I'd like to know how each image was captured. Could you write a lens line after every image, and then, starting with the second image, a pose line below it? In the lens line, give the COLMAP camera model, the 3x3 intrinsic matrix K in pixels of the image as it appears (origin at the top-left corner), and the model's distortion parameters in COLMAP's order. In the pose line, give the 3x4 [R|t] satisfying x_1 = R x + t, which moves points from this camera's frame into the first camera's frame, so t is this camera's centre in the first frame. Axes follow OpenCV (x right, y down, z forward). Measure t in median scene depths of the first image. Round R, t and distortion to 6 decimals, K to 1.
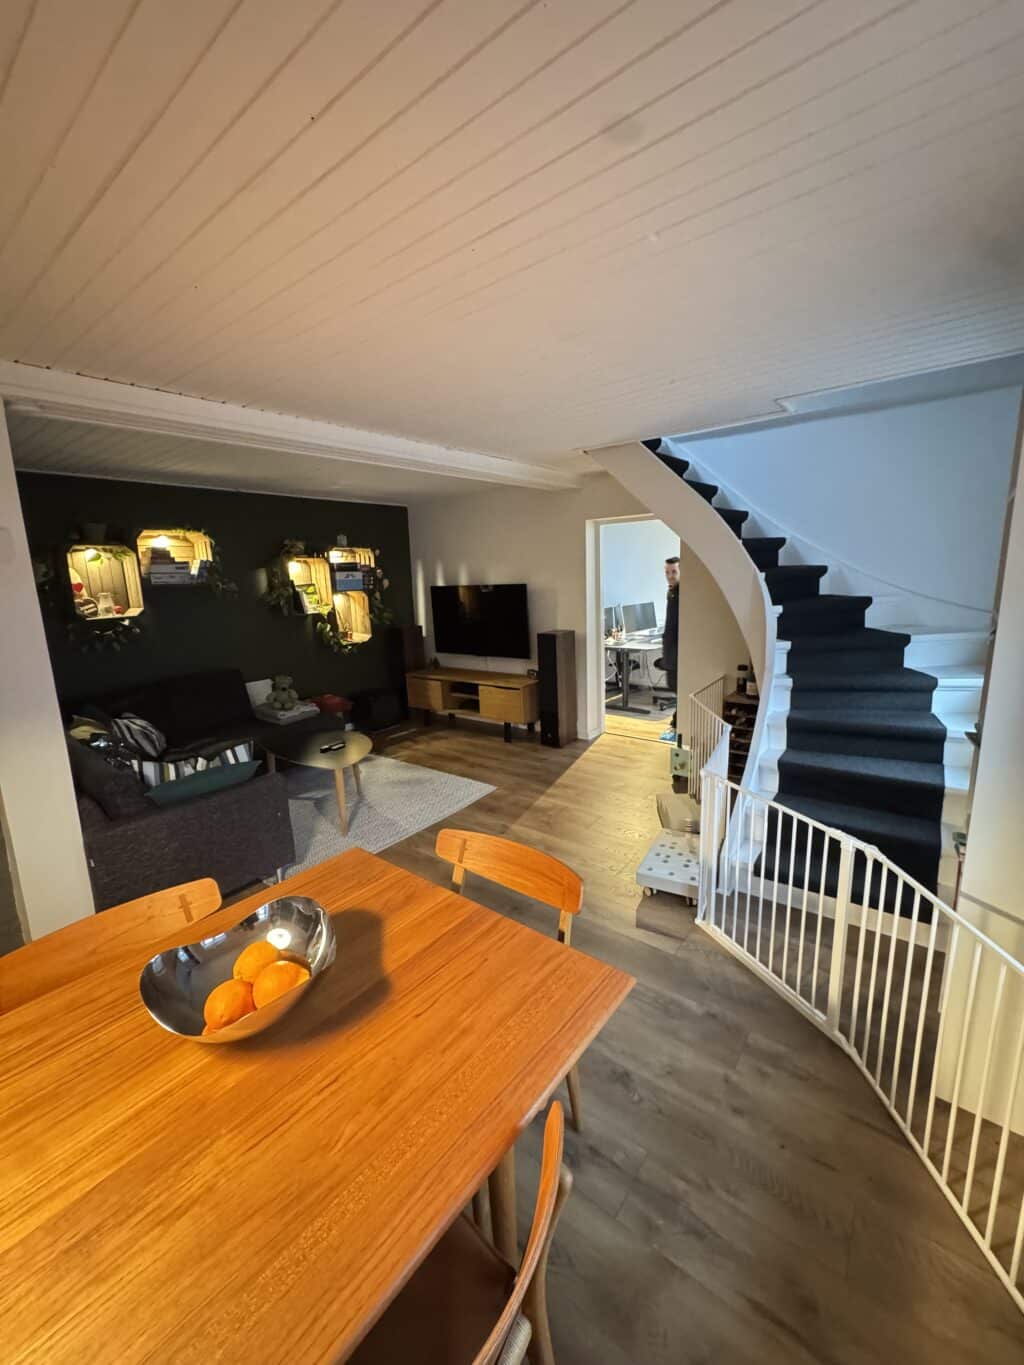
lens RADIAL K [[547.8, 0, 513.6], [0, 547.8, 680.8], [0, 0, 1]] dist [0.001397, 0.000122]
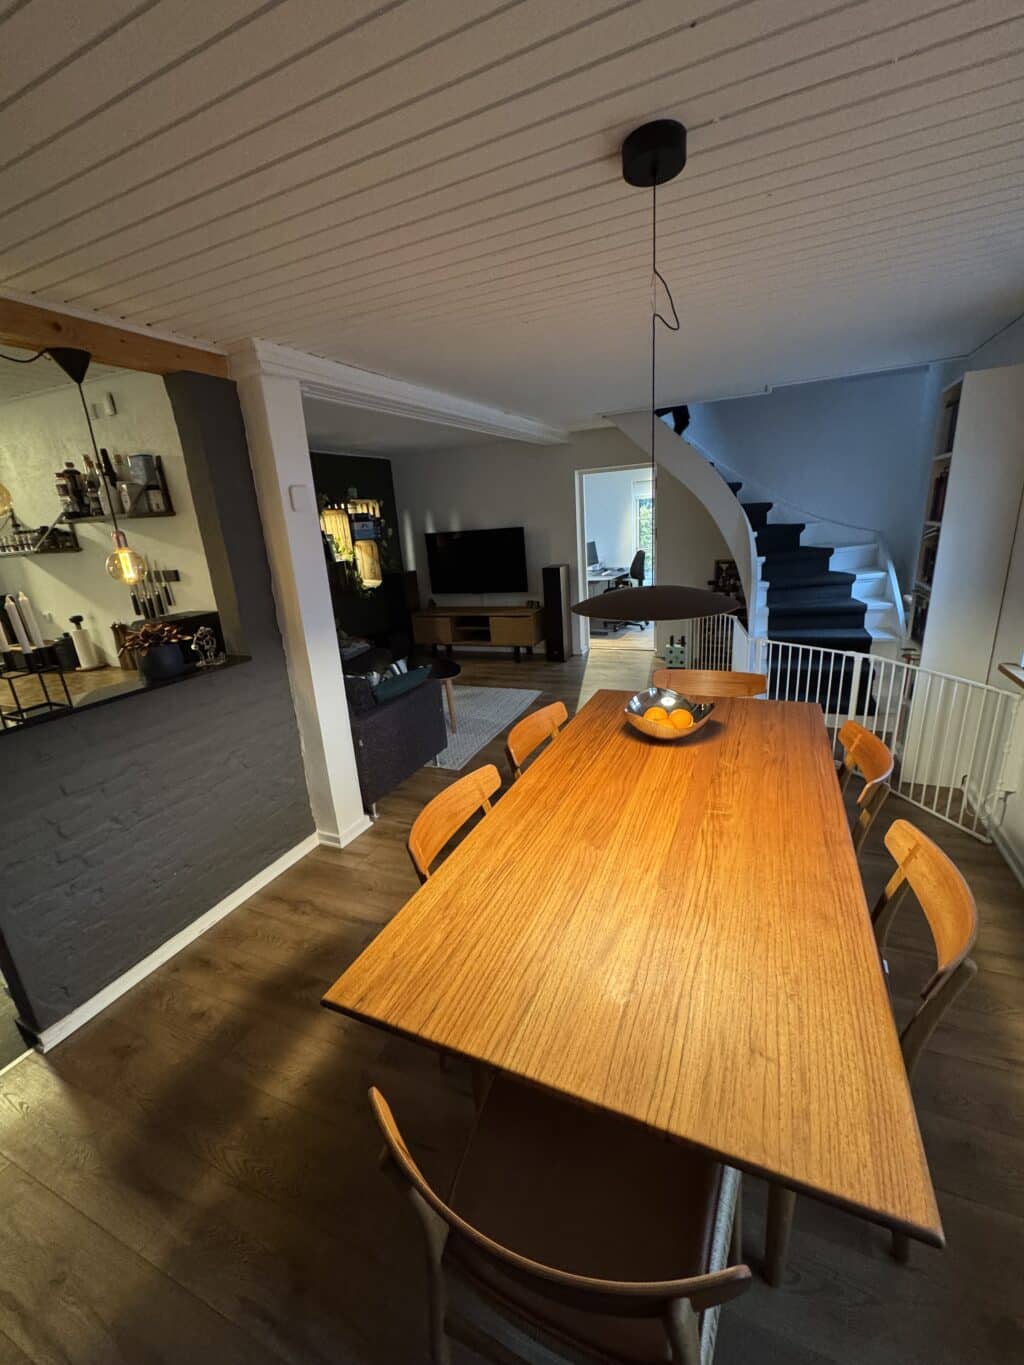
lens RADIAL K [[547.8, 0, 513.6], [0, 547.8, 684.3], [0, 0, 1]] dist [0.001397, 0.000122]
pose [[0.967415, -0.102902, 0.231343, -0.302365], [0.081619, 0.991656, 0.099782, 0.038366], [-0.239680, -0.077648, 0.967742, -0.157489]]
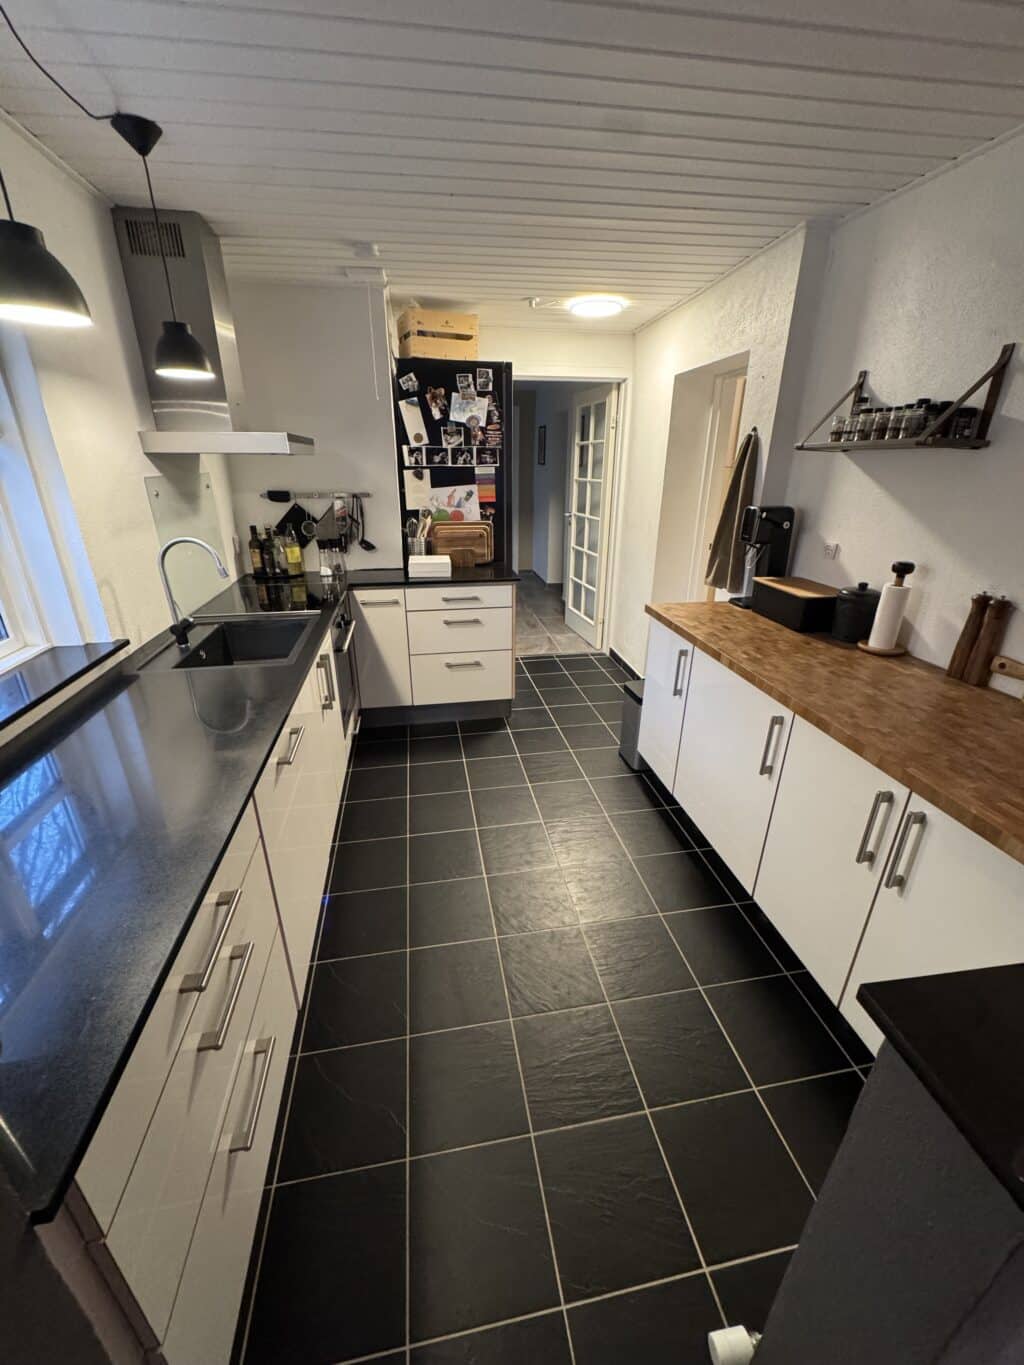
lens RADIAL K [[547.8, 0, 507.5], [0, 547.8, 684.3], [0, 0, 1]] dist [0.001397, 0.000122]
pose [[0.741019, 0.292249, -0.604550, -1.008613], [-0.155451, 0.950525, 0.268957, -0.050493], [0.653243, -0.105325, 0.749787, 0.528417]]
